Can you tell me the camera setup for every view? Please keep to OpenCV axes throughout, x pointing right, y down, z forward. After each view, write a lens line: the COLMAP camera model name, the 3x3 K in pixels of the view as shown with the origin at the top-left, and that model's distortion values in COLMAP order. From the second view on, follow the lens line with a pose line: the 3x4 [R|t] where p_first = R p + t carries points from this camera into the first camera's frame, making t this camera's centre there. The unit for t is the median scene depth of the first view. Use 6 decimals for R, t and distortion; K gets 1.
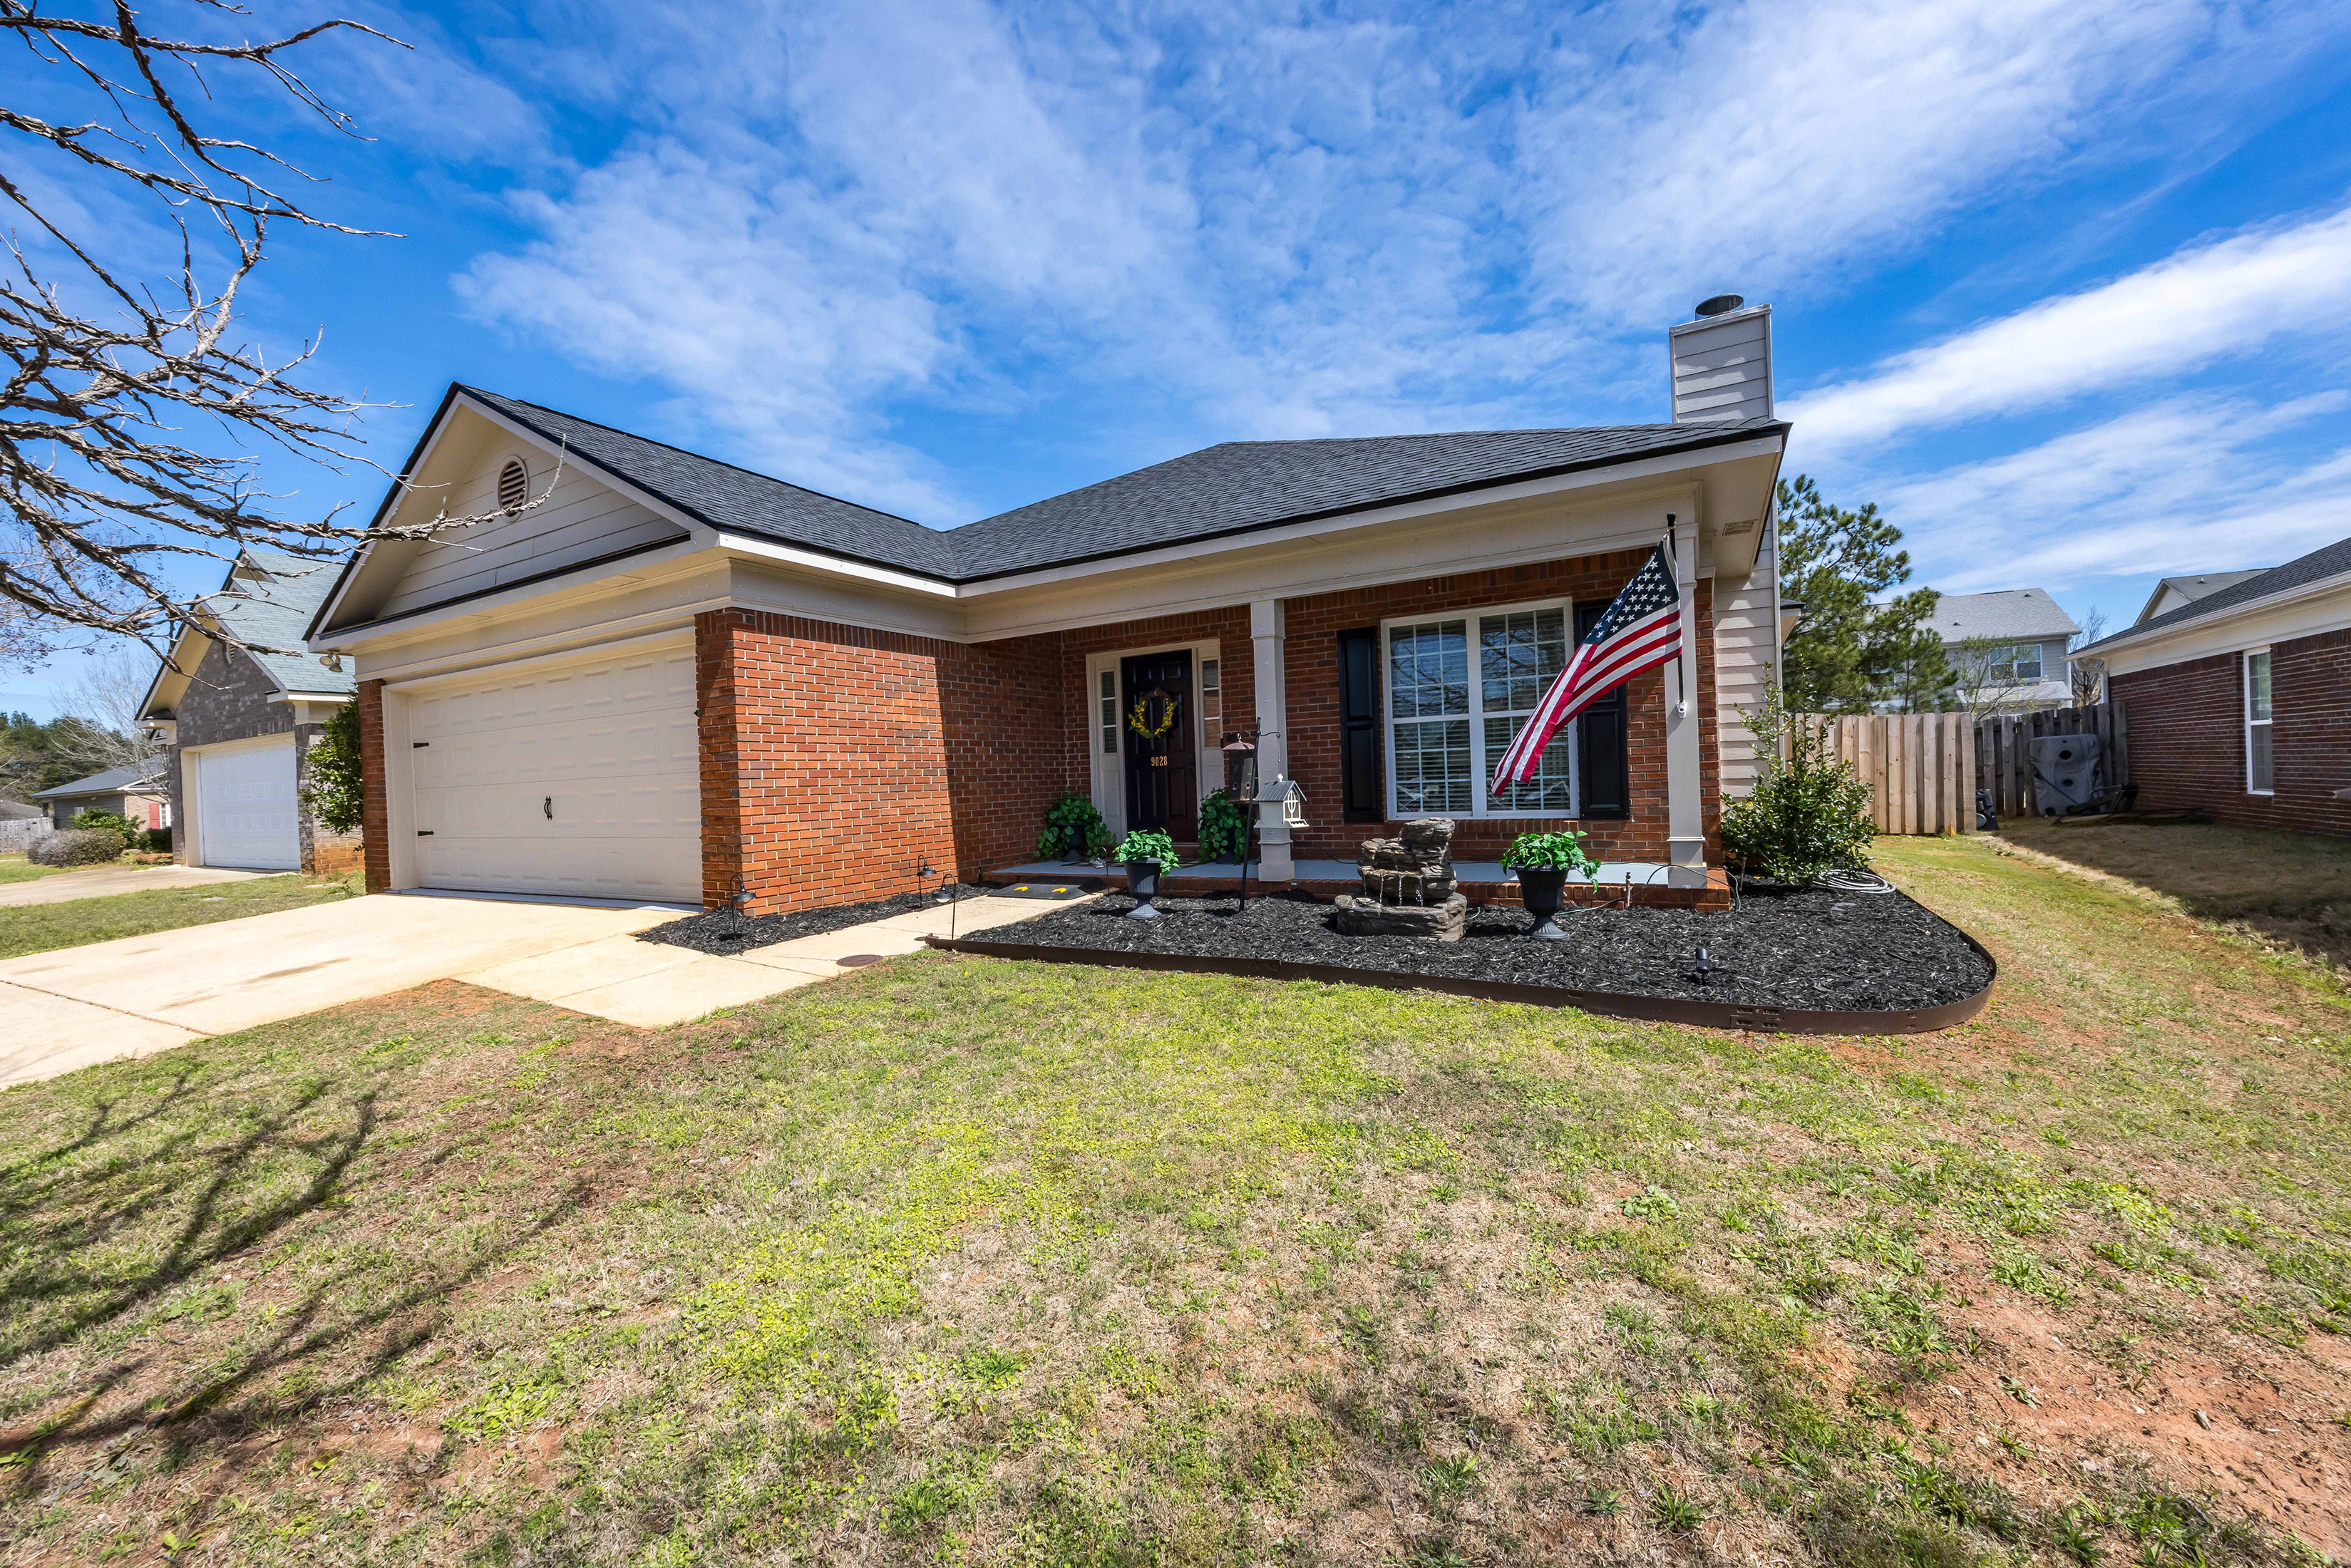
lens RADIAL K [[954.6, 0, 1175.3], [0, 954.6, 787.6], [0, 0, 1]] dist [0.008181, -0.001434]
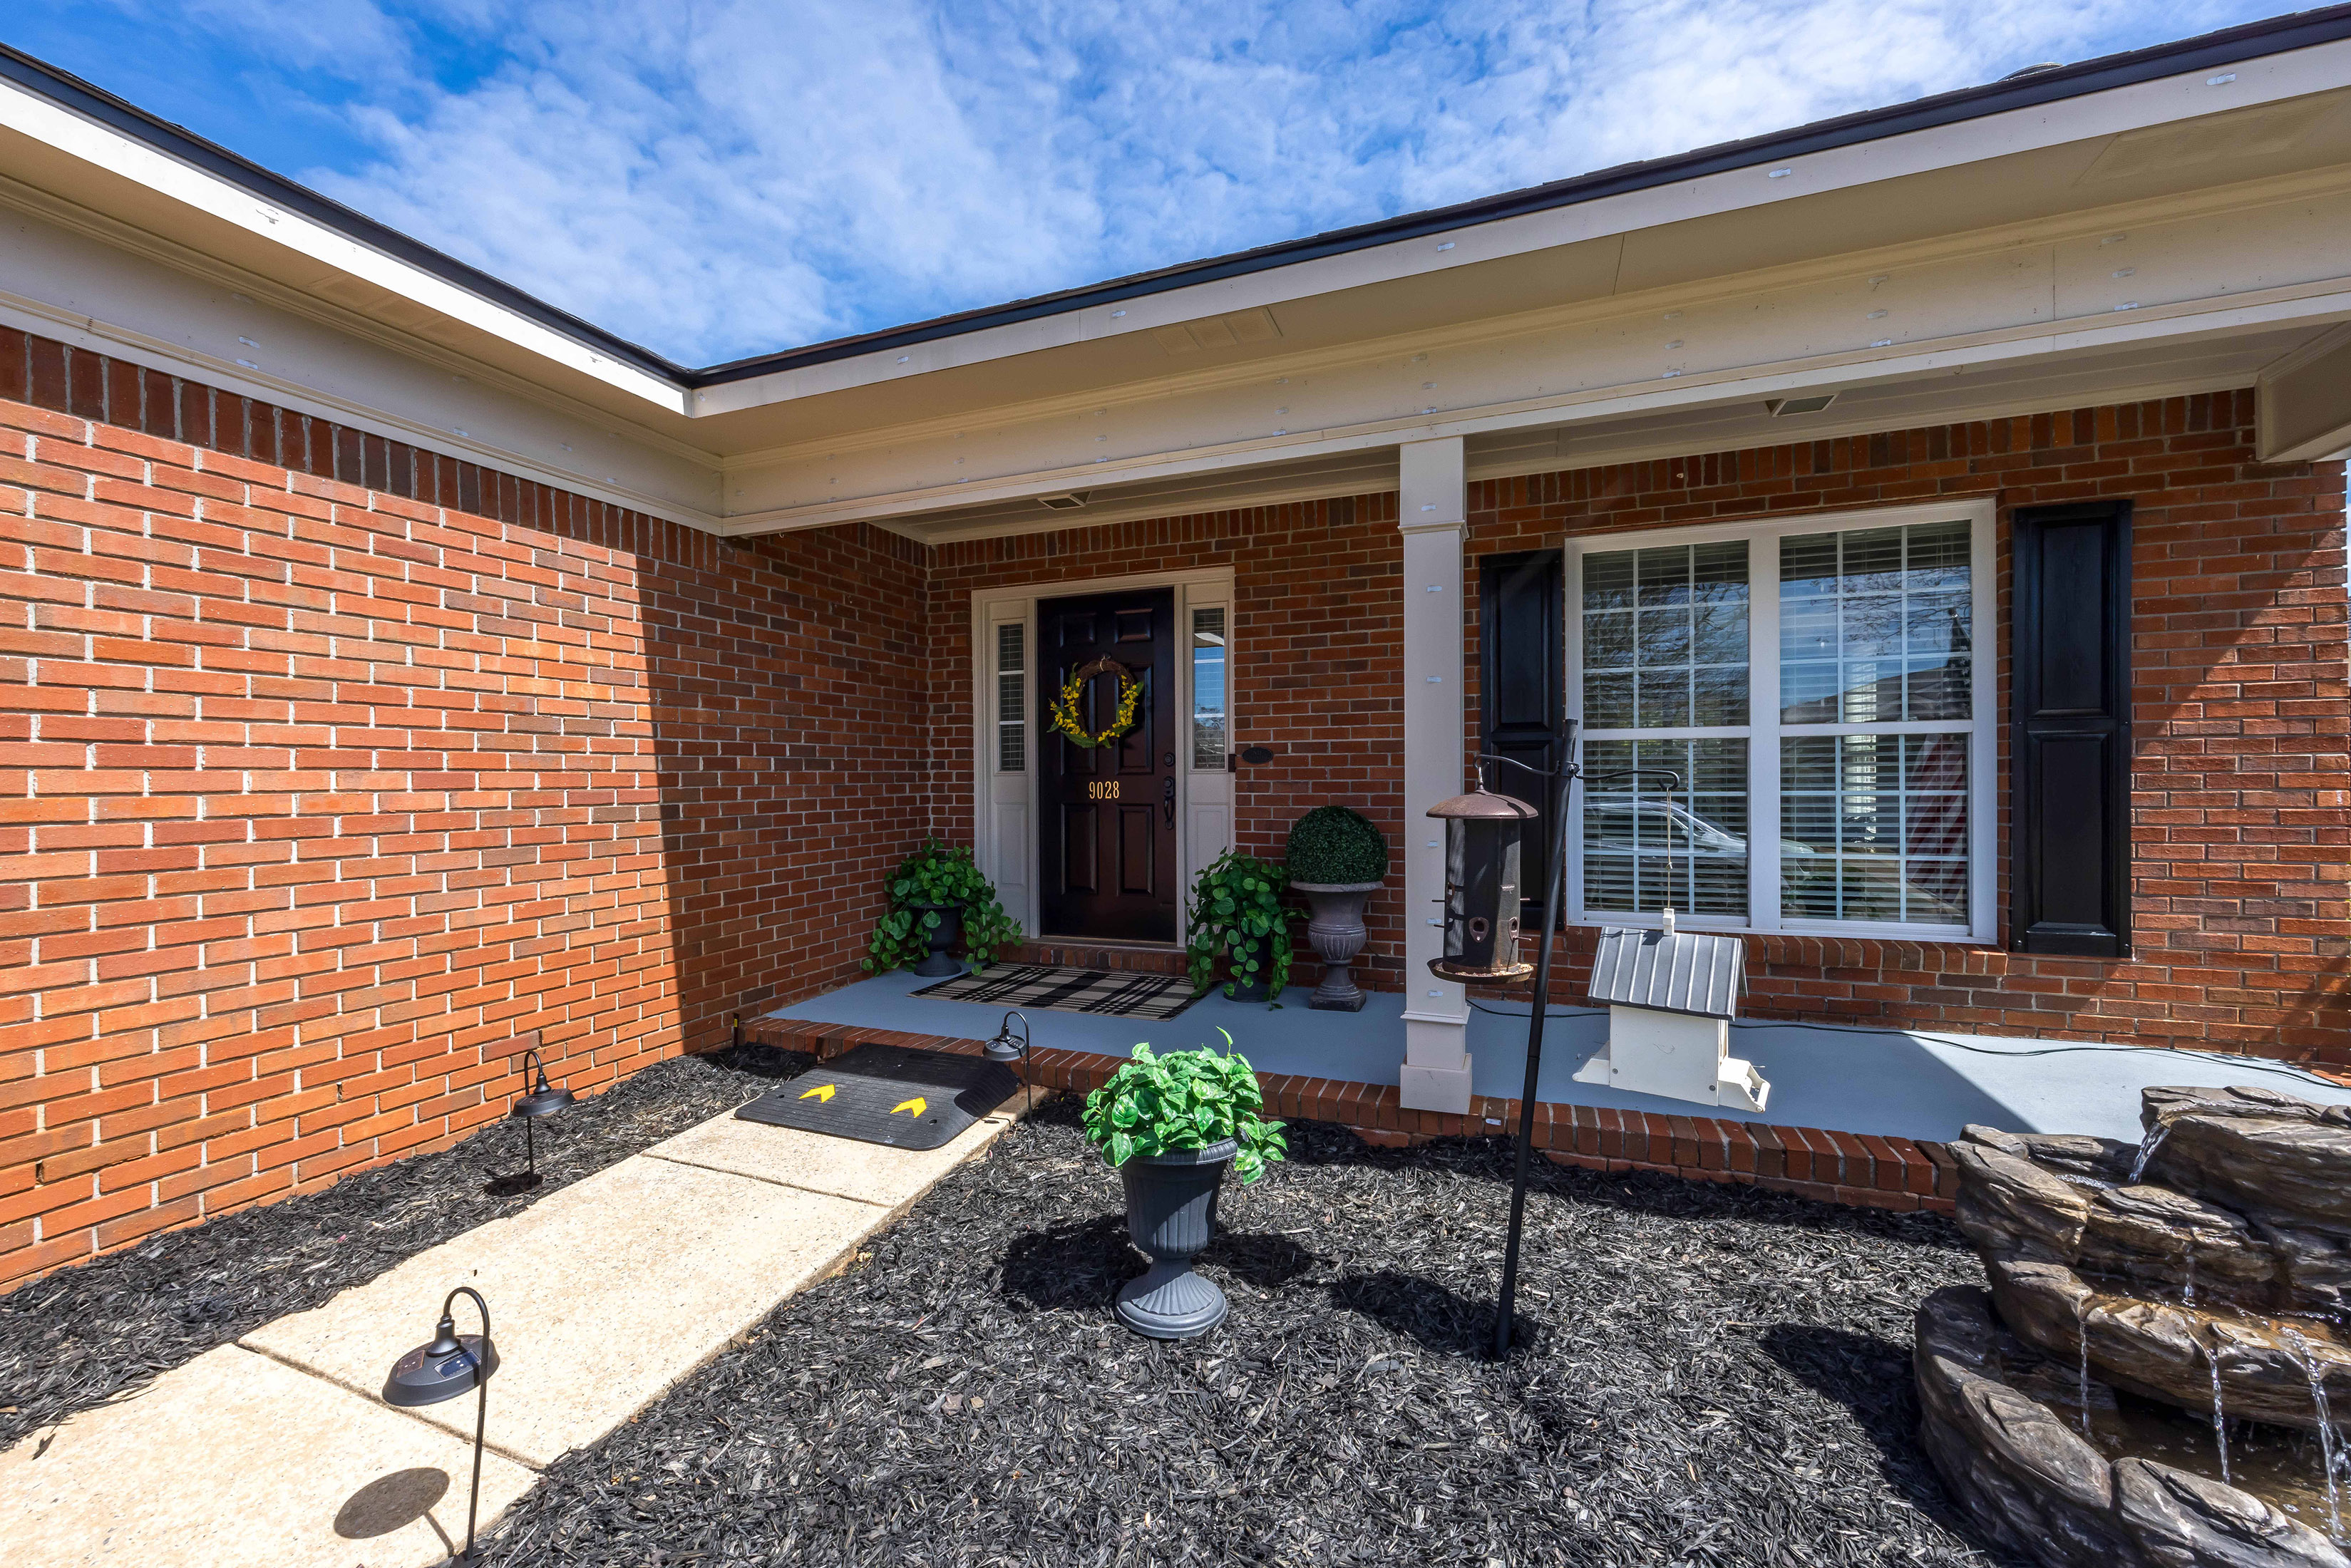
lens RADIAL K [[954.6, 0, 1174.5], [0, 954.6, 776.4], [0, 0, 1]] dist [0.008181, -0.001434]
pose [[0.988755, 0.029080, 0.146692, -0.065166], [-0.027607, 0.999546, -0.012069, -0.034018], [-0.146976, 0.007883, 0.989109, 0.512809]]
